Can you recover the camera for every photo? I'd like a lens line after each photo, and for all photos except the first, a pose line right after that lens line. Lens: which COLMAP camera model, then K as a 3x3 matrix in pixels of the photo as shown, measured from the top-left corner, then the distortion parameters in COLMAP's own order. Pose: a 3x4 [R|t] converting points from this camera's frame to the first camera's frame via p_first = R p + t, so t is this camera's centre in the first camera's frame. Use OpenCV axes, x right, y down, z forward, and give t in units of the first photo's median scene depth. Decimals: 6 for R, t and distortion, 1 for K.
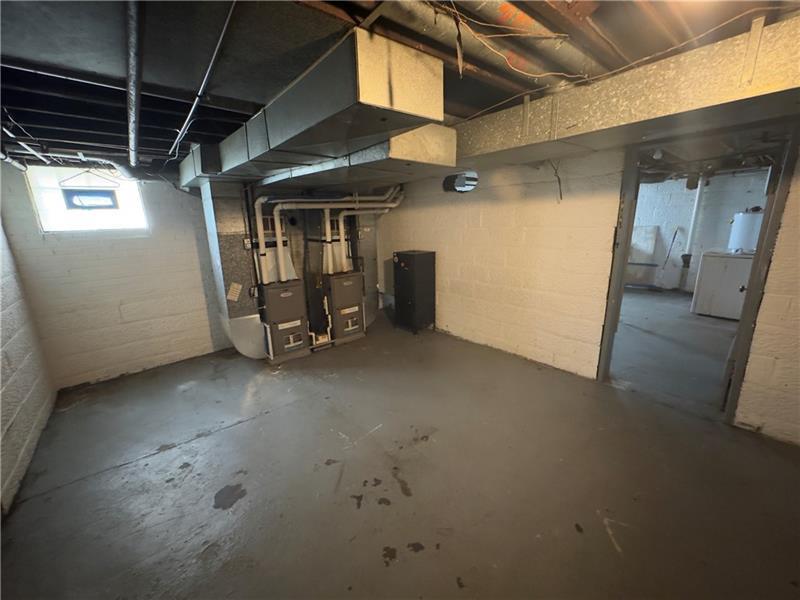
lens RADIAL K [[317.3, 0, 400.0], [0, 317.3, 300.0], [0, 0, 1]] dist [0.001207, -0.000128]
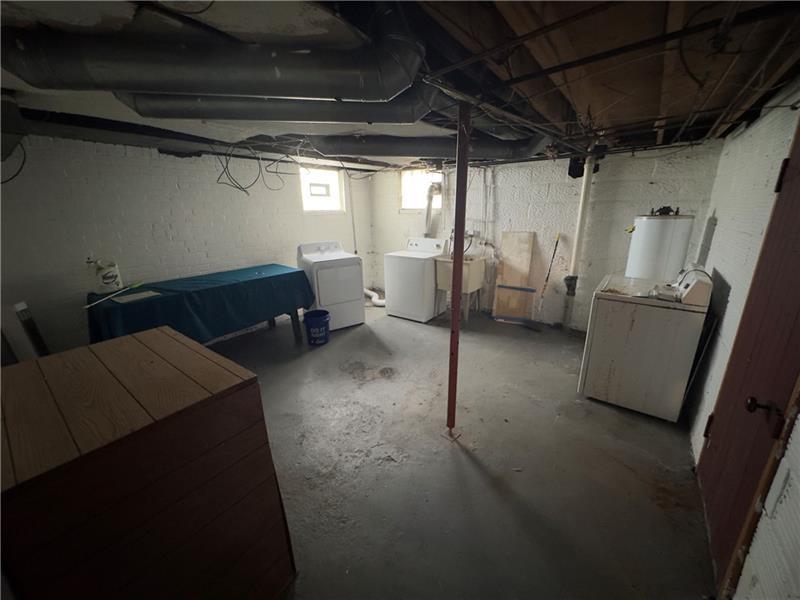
lens RADIAL K [[317.3, 0, 400.0], [0, 317.3, 300.0], [0, 0, 1]] dist [0.001207, -0.000128]
pose [[0.972204, -0.045817, 0.229610, 0.401718], [0.038719, 0.998626, 0.035325, -0.132425], [-0.230913, -0.025453, 0.972641, 0.437591]]
